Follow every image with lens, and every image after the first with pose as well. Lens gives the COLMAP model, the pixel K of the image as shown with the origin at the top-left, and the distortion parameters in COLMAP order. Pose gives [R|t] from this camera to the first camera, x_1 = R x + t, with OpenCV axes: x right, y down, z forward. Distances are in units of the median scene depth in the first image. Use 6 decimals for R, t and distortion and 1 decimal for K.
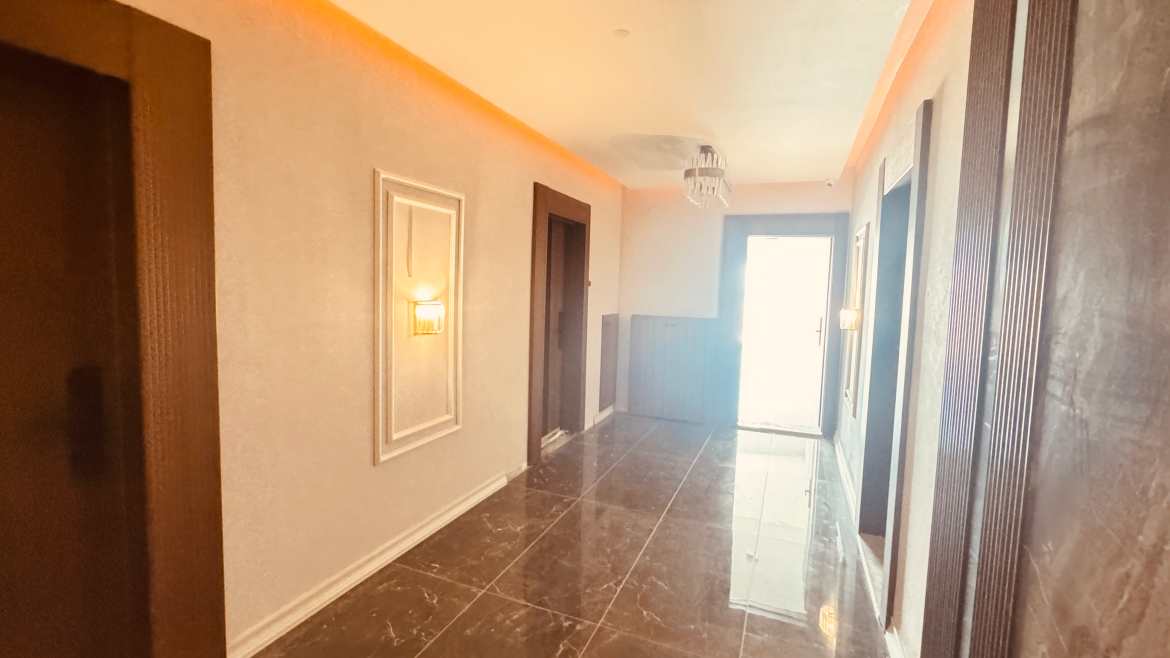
lens RADIAL K [[514.0, 0, 581.2], [0, 514.0, 322.2], [0, 0, 1]] dist [0.002045, 0.000456]
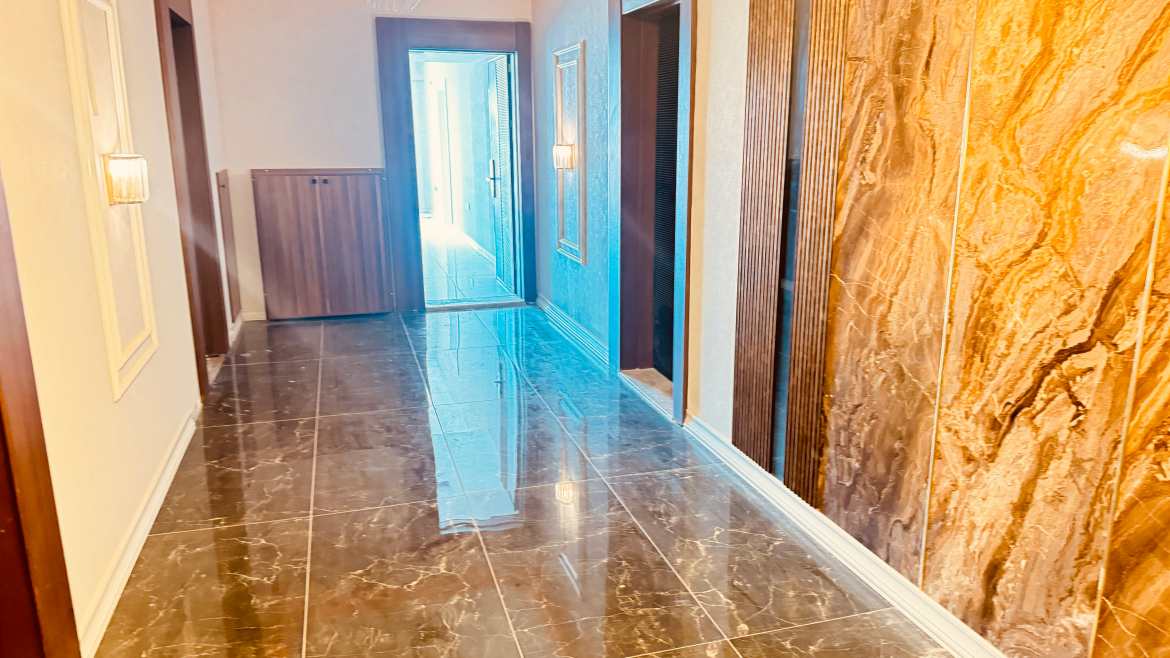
lens RADIAL K [[833.9, 0, 585.1], [0, 833.9, 325.9], [0, 0, 1]] dist [0.055769, -0.085760]
pose [[0.772978, -0.176827, 0.609292, -0.506393], [0.073740, 0.978905, 0.190546, 0.014208], [-0.630133, -0.102359, 0.769711, -0.201466]]
